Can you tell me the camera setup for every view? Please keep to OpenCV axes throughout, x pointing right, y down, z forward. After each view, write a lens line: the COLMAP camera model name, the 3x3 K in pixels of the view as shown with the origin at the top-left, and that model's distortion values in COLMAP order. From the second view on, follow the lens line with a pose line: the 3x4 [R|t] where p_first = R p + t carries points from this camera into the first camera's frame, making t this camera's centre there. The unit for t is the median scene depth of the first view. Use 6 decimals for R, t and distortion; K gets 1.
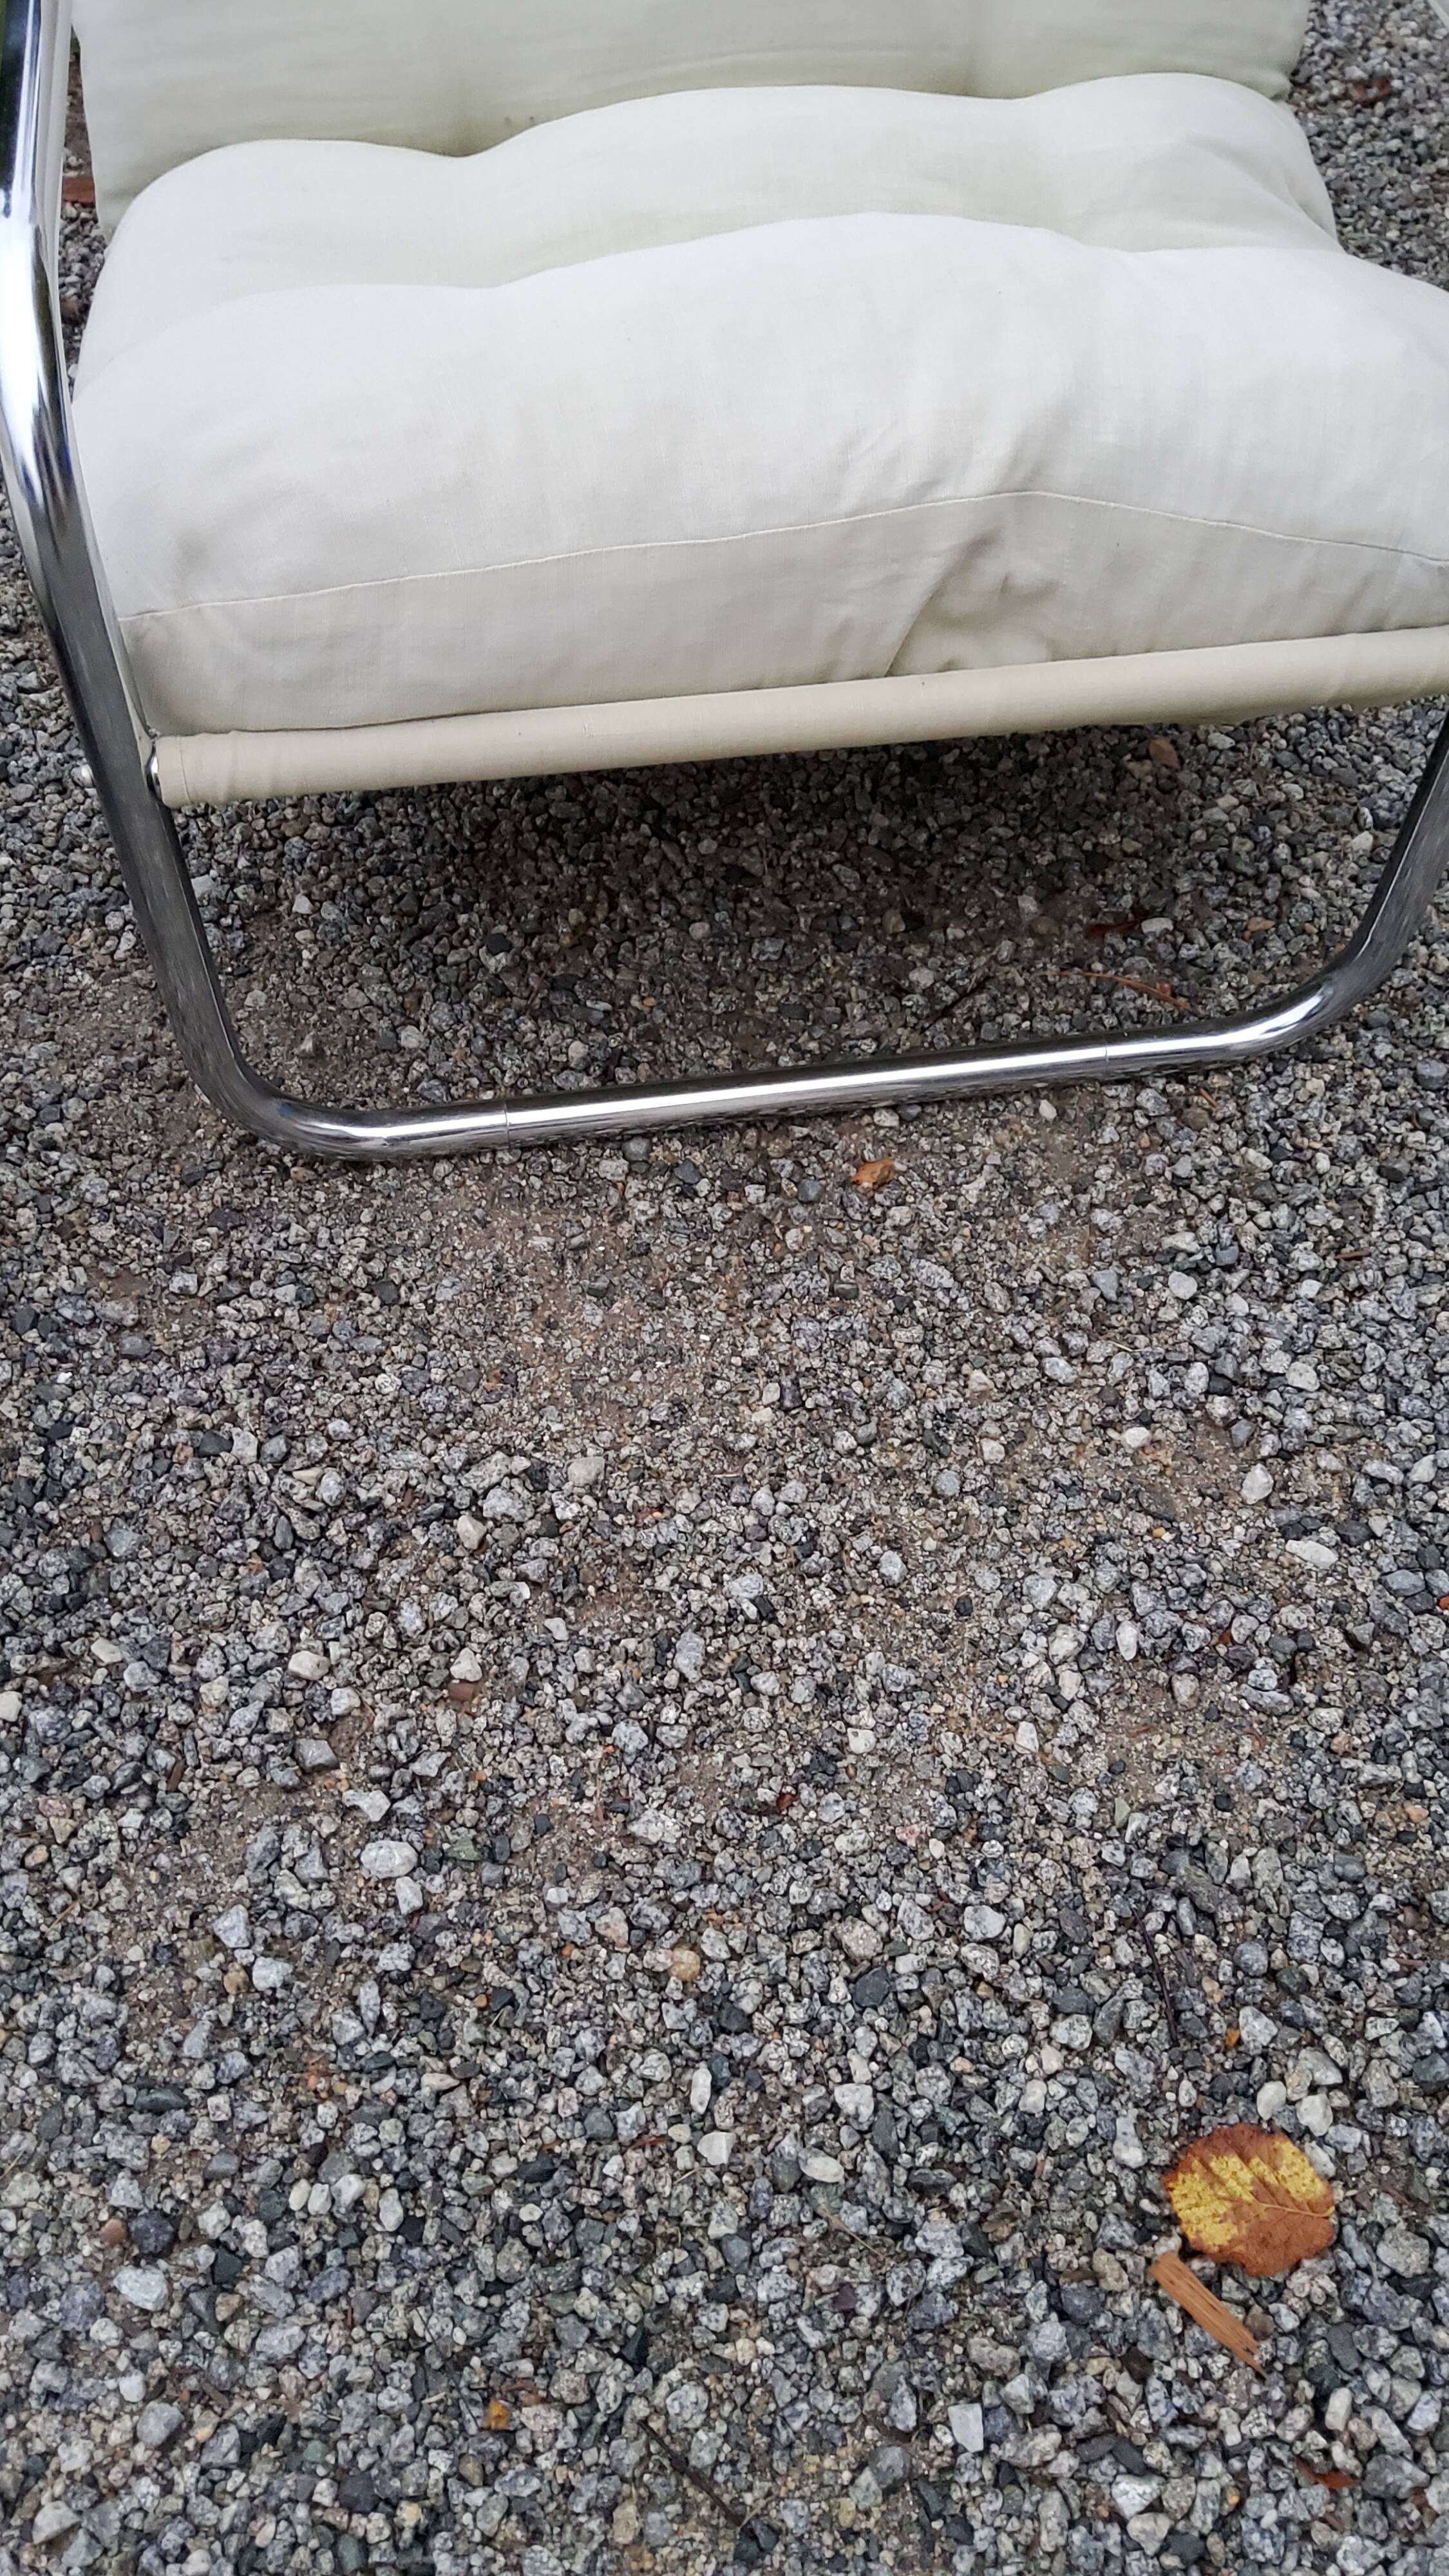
lens RADIAL K [[2047.0, 0, 737.4], [0, 2047.0, 1287.5], [0, 0, 1]] dist [0.075198, -0.128877]
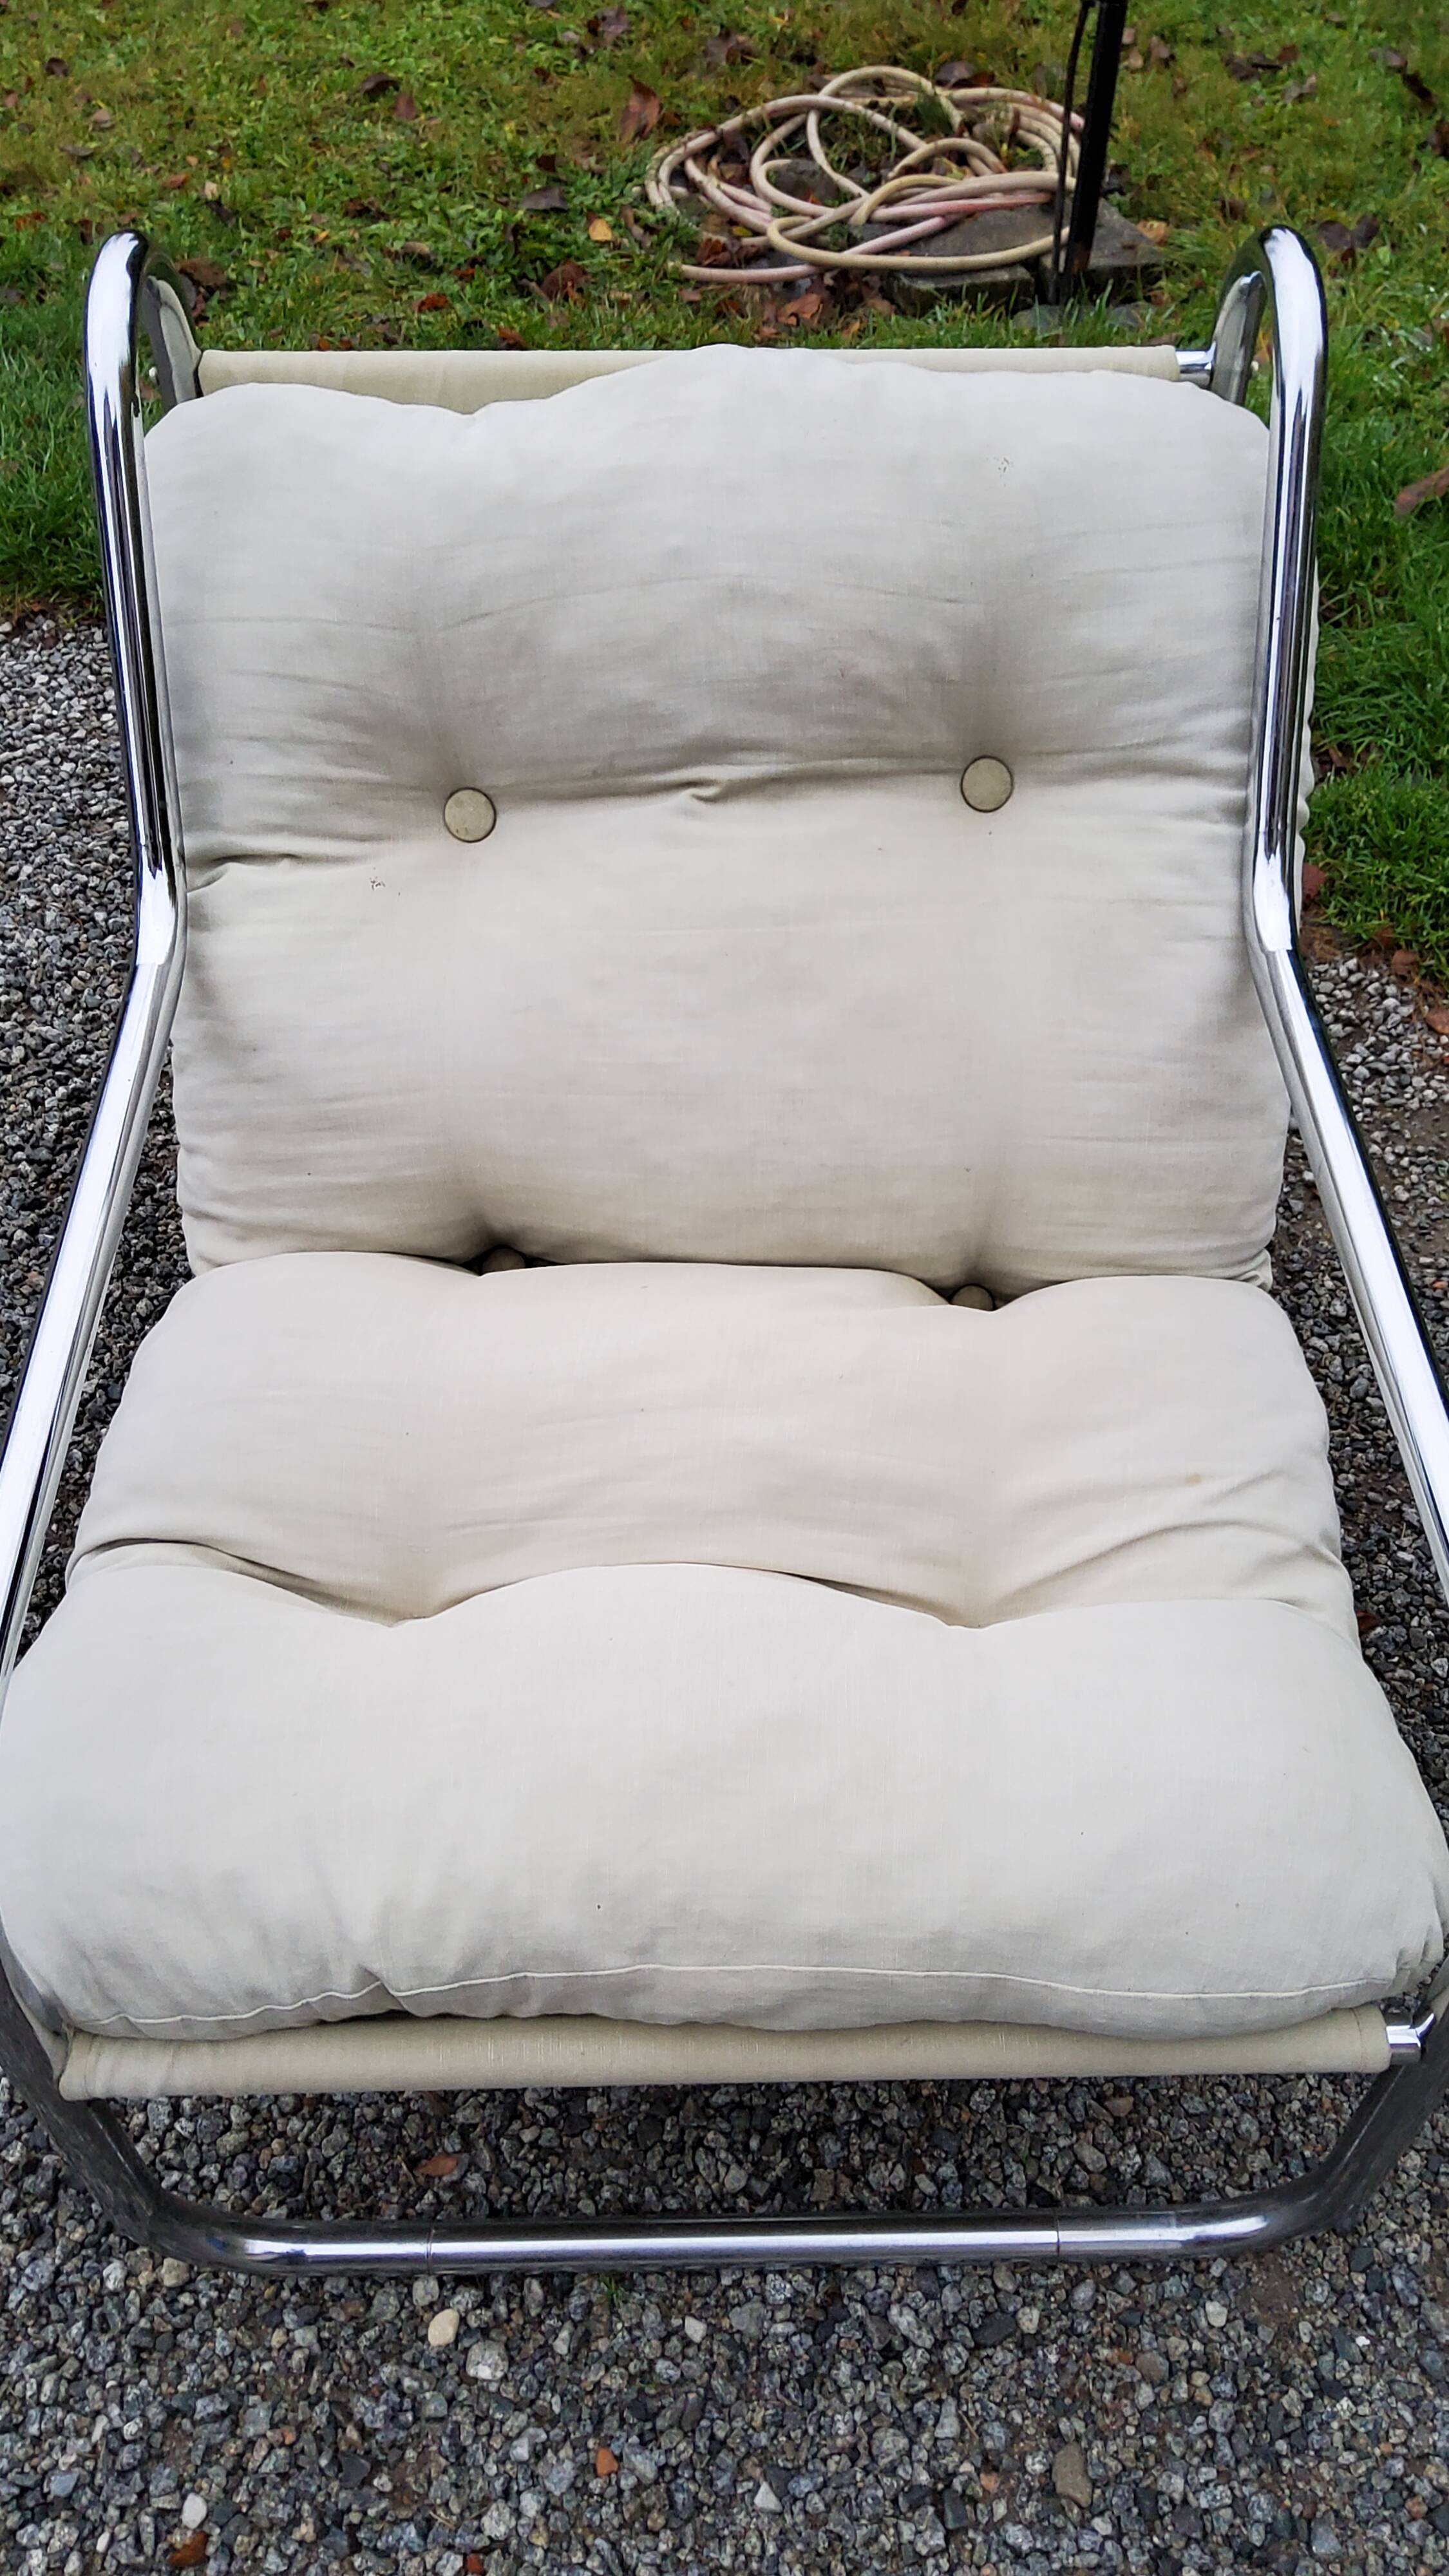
lens RADIAL K [[2047.0, 0, 728.2], [0, 2047.0, 1278.0], [0, 0, 1]] dist [0.075198, -0.128877]
pose [[0.669028, 0.533117, -0.517869, -0.288420], [-0.613669, 0.789316, 0.019766, -0.211964], [0.419300, 0.304576, 0.855232, -0.220139]]
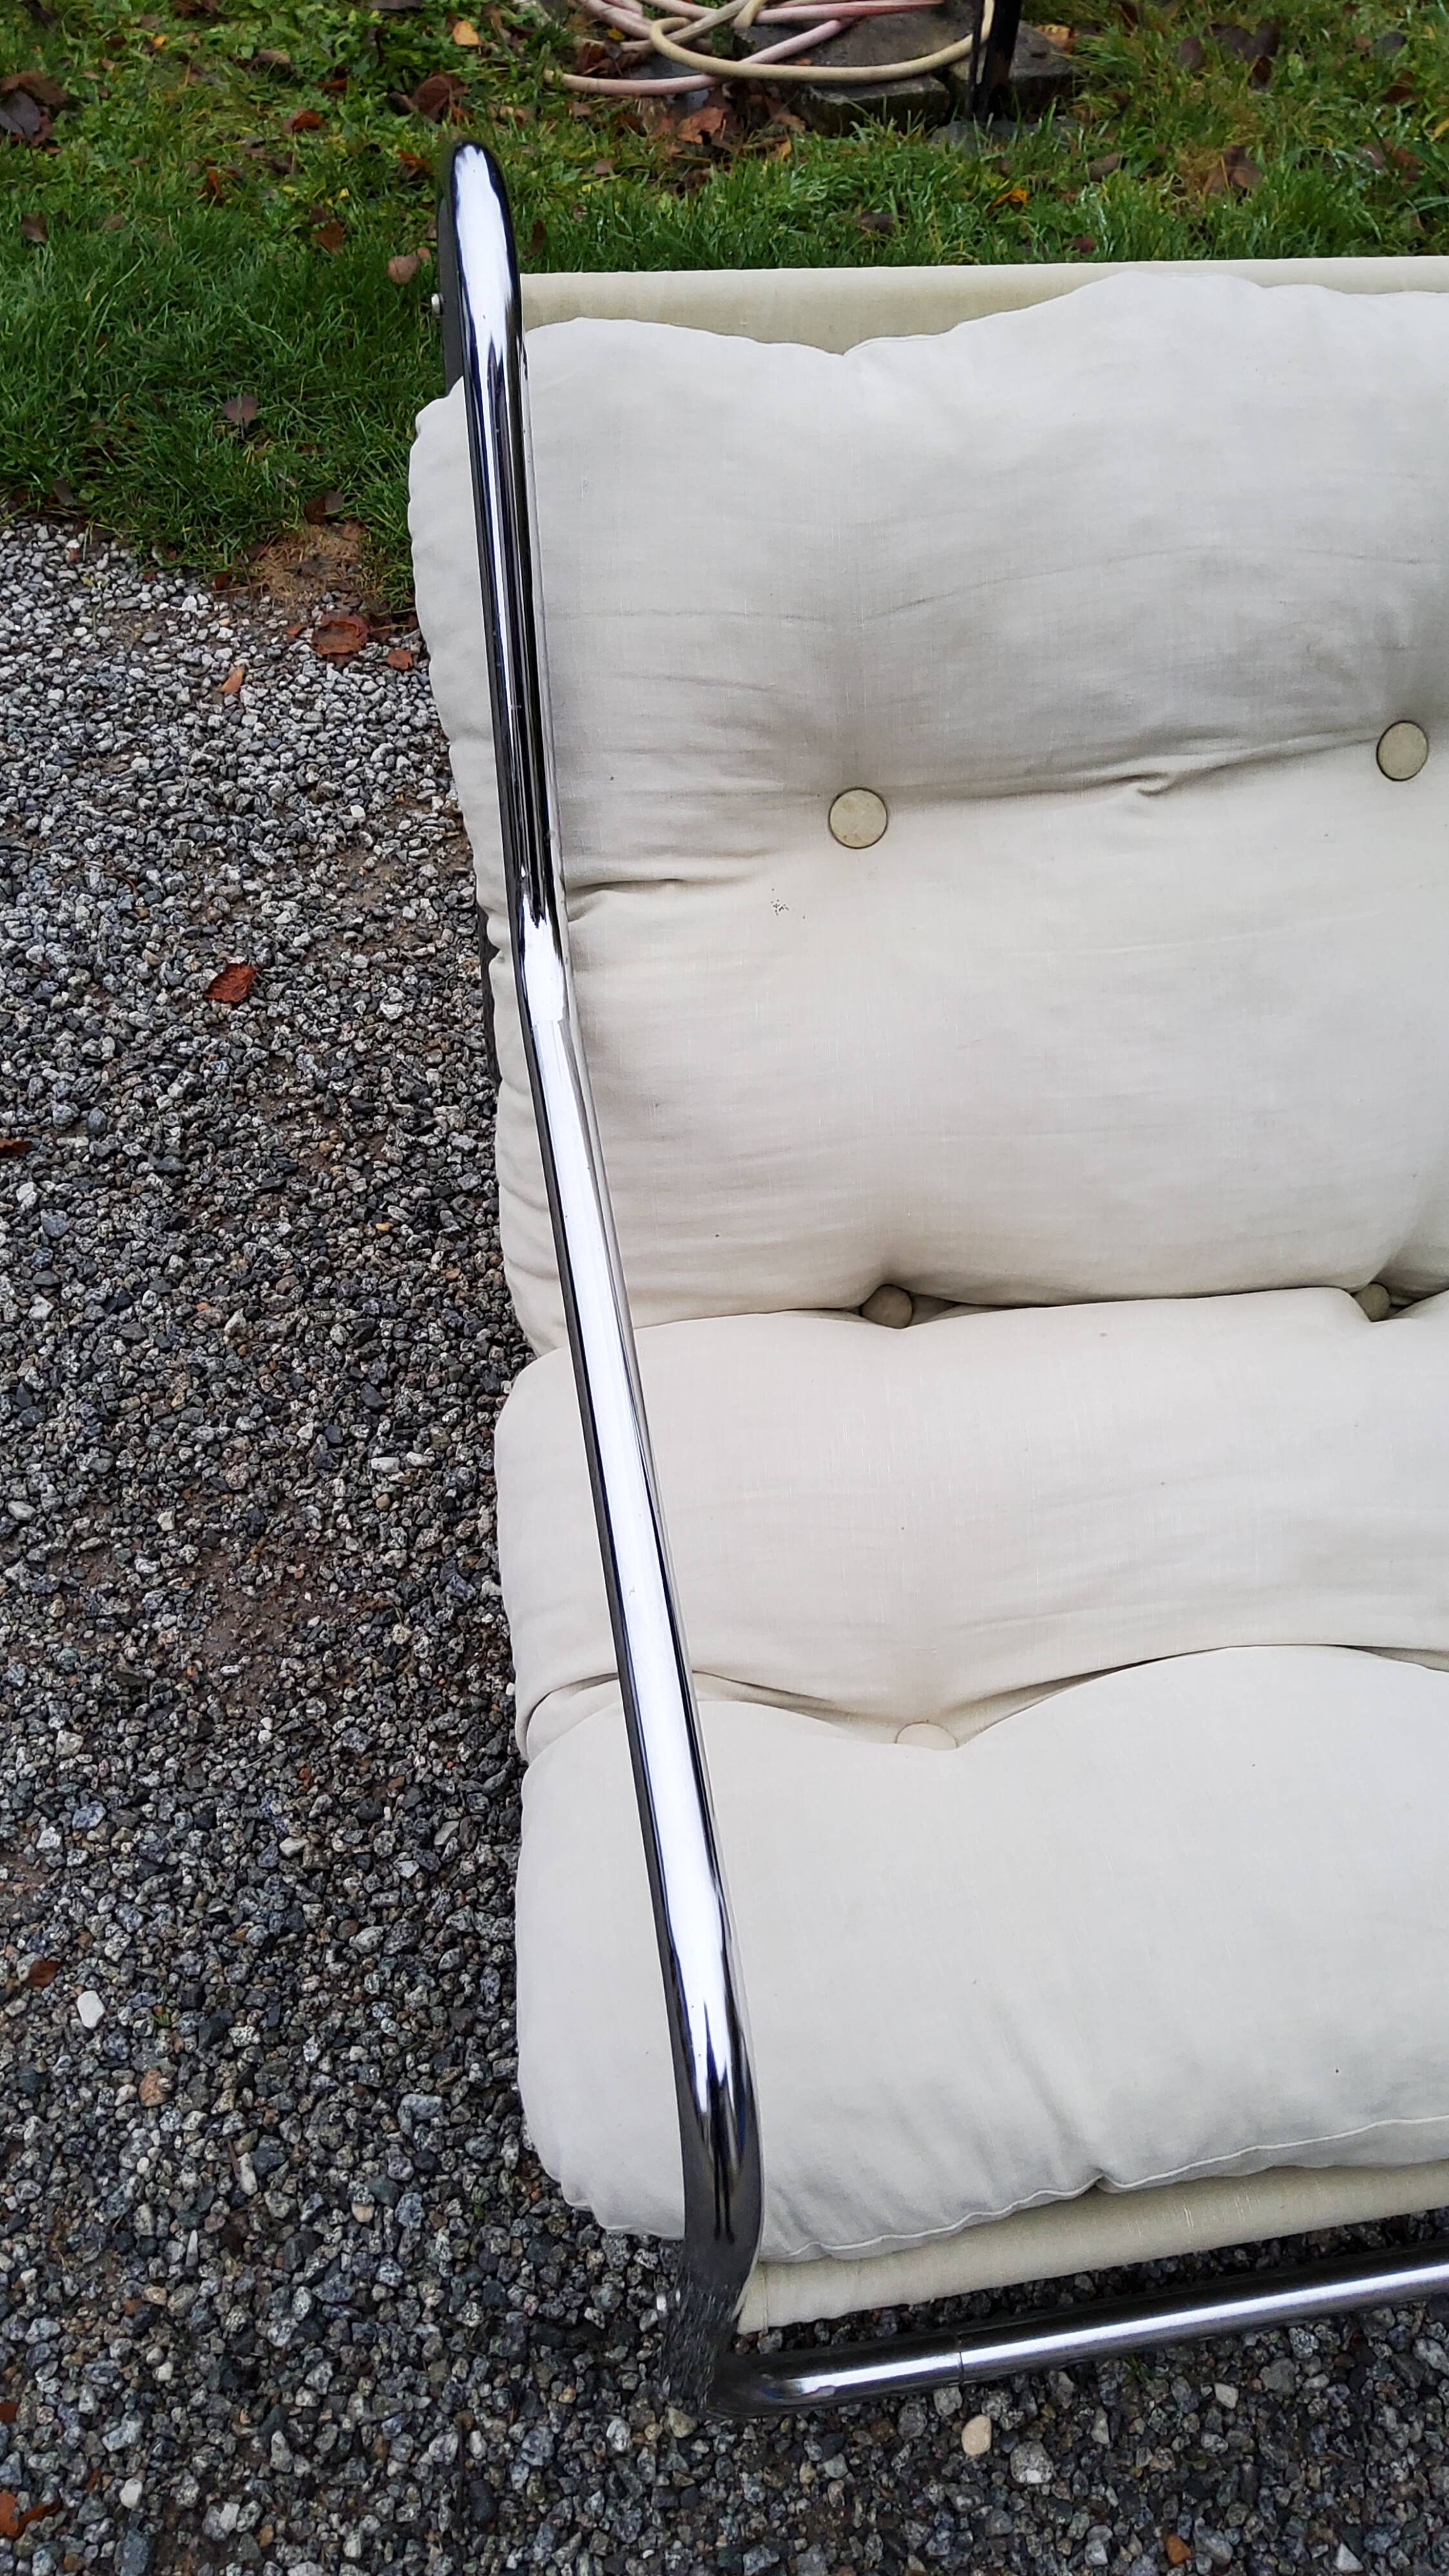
lens RADIAL K [[2047.0, 0, 726.6], [0, 2047.0, 1276.7], [0, 0, 1]] dist [0.075198, -0.128877]
pose [[0.771656, 0.519463, -0.367023, -0.675605], [-0.555076, 0.831738, 0.010161, -0.088169], [0.310545, 0.195885, 0.930156, -0.304859]]
